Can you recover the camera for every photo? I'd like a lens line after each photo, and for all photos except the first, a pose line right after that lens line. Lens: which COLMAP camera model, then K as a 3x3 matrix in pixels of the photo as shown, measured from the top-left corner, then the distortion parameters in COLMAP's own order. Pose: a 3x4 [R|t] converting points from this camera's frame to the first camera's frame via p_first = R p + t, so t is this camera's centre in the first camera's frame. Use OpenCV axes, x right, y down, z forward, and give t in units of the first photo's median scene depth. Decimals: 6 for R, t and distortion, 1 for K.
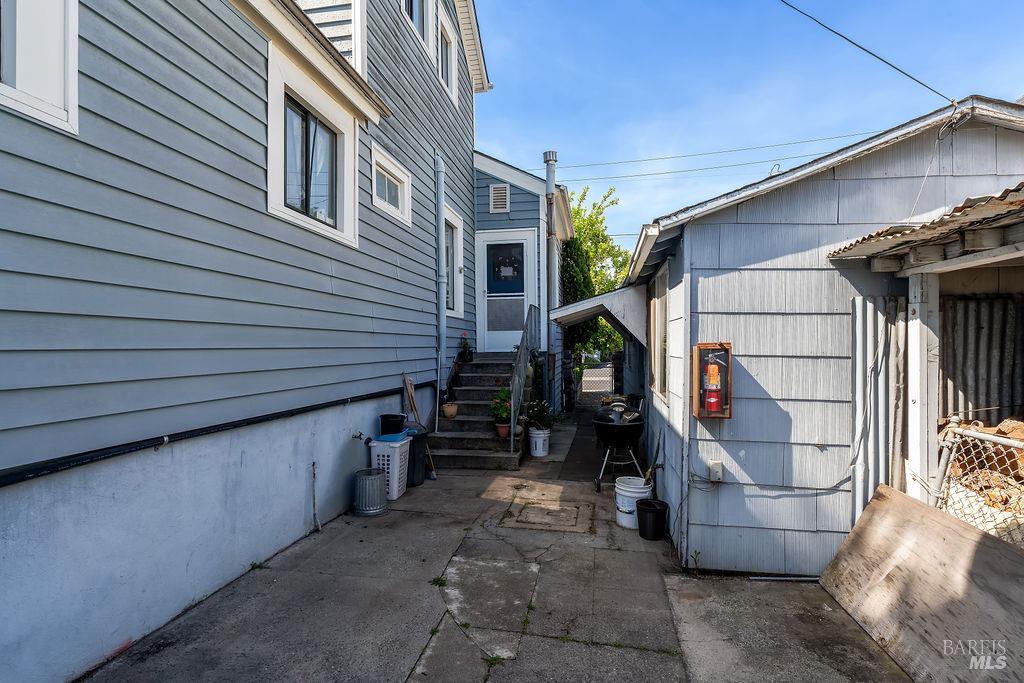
lens RADIAL K [[495.0, 0, 514.0], [0, 495.0, 345.0], [0, 0, 1]] dist [-0.013839, 0.000164]
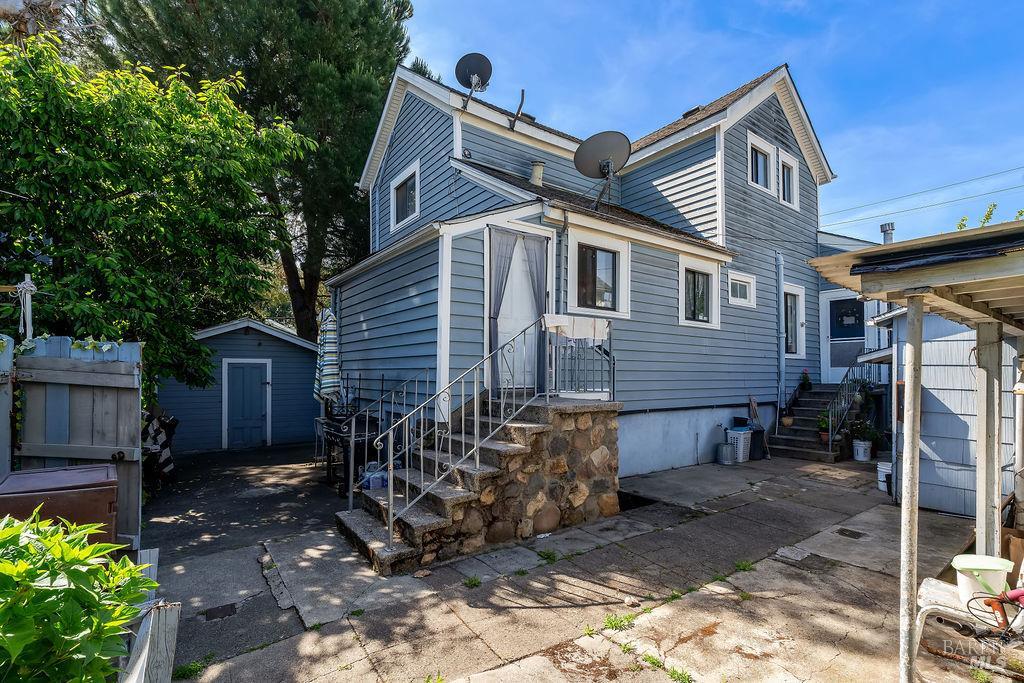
lens RADIAL K [[470.0, 0, 512.0], [0, 470.0, 368.7], [0, 0, 1]] dist [-0.013826, 0.004029]
pose [[0.723902, 0.000937, -0.689902, 0.345366], [-0.007182, 0.999955, -0.006178, -0.020228], [0.689865, 0.009427, 0.723877, -0.854863]]
